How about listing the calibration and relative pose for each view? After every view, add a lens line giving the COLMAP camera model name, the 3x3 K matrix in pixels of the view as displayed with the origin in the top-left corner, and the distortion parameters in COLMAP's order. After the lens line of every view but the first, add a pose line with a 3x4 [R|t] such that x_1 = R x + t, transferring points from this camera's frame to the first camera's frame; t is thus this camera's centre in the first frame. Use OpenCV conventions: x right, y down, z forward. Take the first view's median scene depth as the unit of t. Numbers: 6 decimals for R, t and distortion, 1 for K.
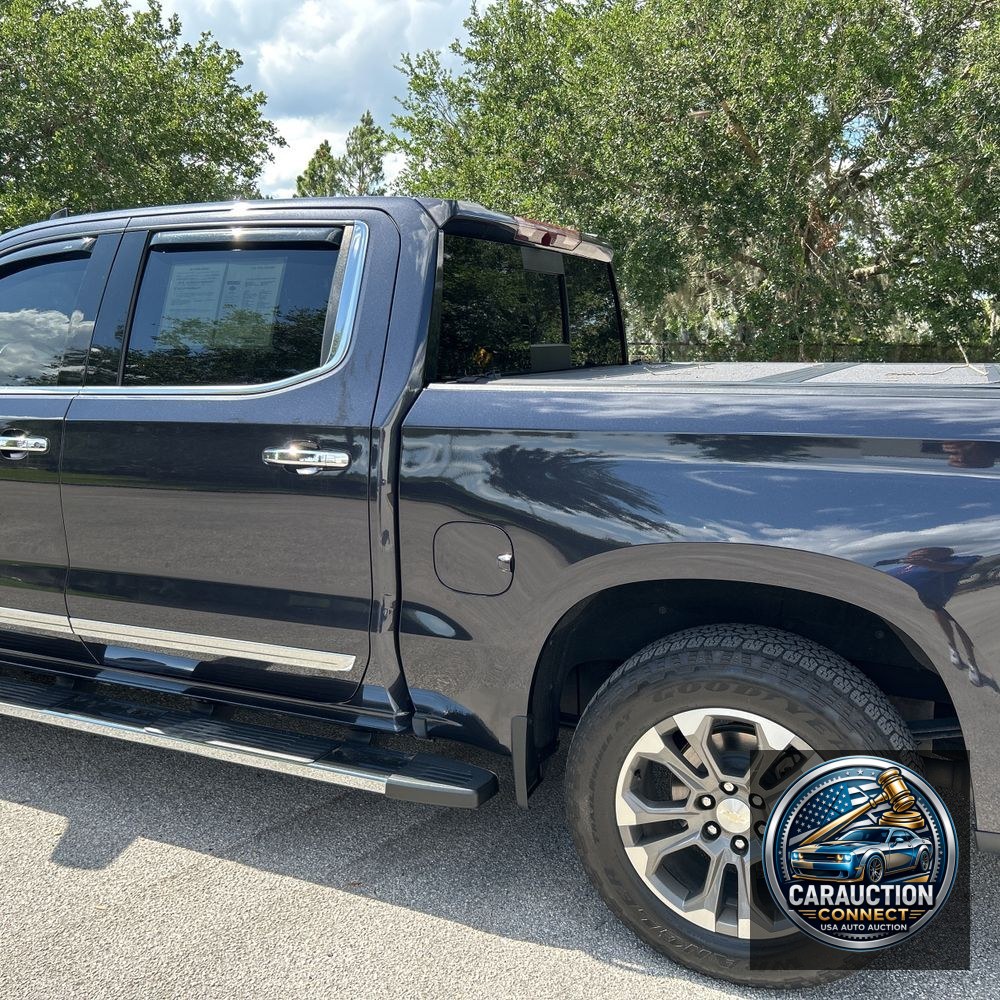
lens RADIAL K [[1019.1, 0, 498.7], [0, 1019.1, 525.8], [0, 0, 1]] dist [0.015168, -0.015117]
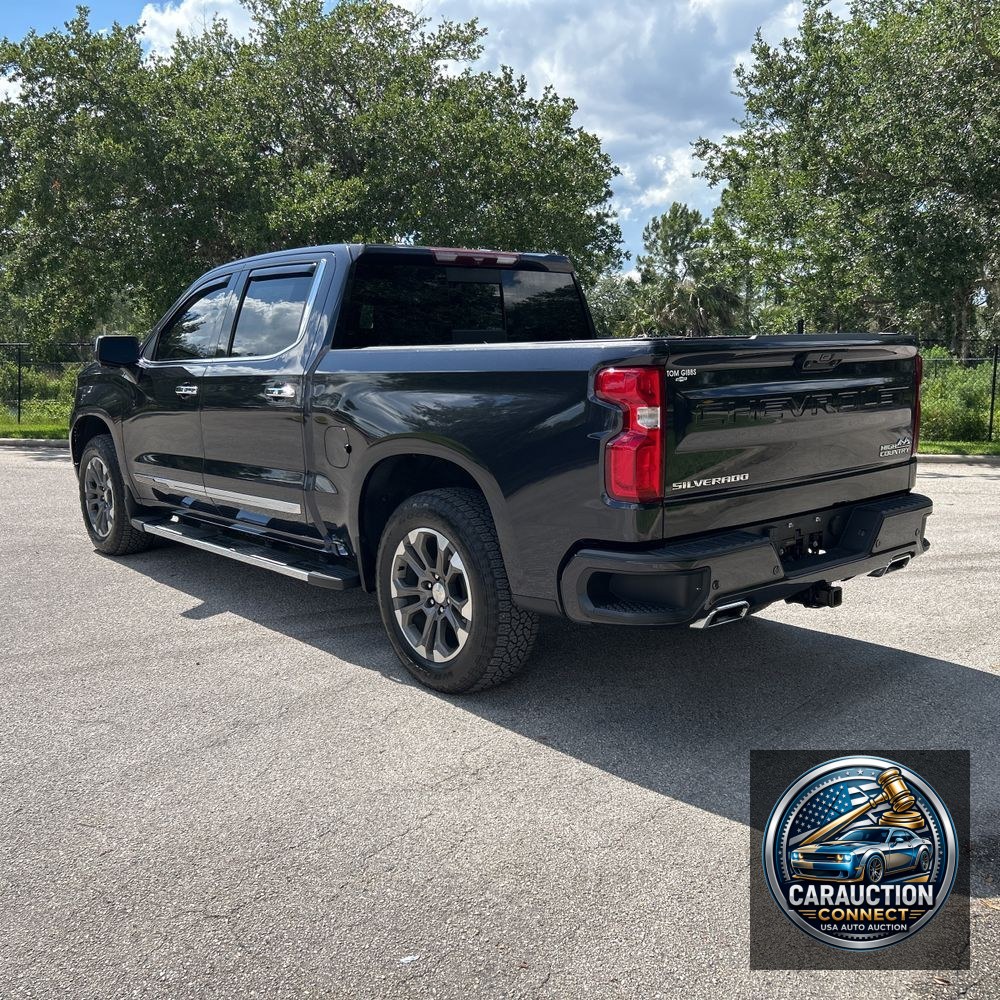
lens RADIAL K [[1019.1, 0, 498.7], [0, 1019.1, 525.8], [0, 0, 1]] dist [0.015168, -0.015117]
pose [[0.908484, 0.058378, -0.413821, 0.889478], [-0.062250, 0.998052, 0.004134, 0.132956], [0.413257, 0.022004, 0.910349, -0.469725]]
